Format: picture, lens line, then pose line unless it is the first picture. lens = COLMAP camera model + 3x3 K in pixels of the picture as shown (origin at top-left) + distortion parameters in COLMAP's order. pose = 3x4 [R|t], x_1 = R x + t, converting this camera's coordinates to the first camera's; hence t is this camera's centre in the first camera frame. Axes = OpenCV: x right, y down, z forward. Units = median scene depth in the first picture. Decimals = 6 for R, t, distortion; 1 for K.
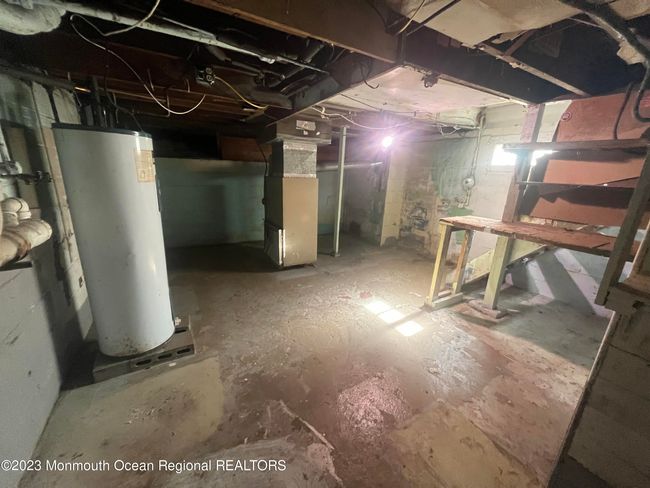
lens RADIAL K [[267.8, 0, 323.4], [0, 267.8, 244.5], [0, 0, 1]] dist [0.001981, 0.000700]
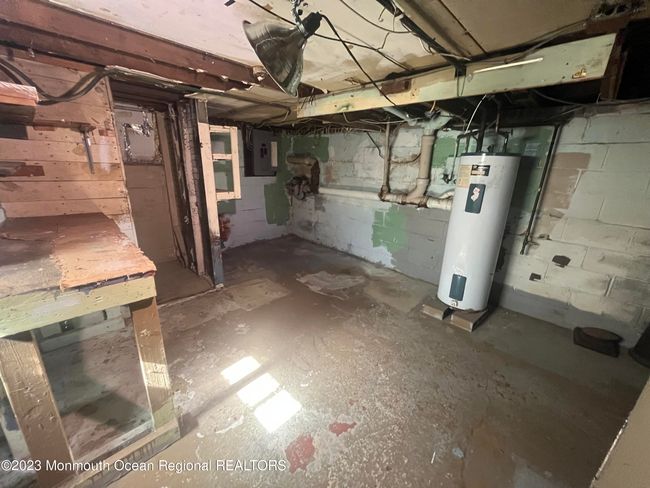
lens RADIAL K [[267.8, 0, 325.2], [0, 267.8, 246.9], [0, 0, 1]] dist [0.001981, 0.000700]
pose [[-0.961238, 0.004502, -0.275683, 0.294638], [-0.145534, 0.840951, 0.521174, -0.405716], [0.234182, 0.541093, -0.807699, 1.451881]]
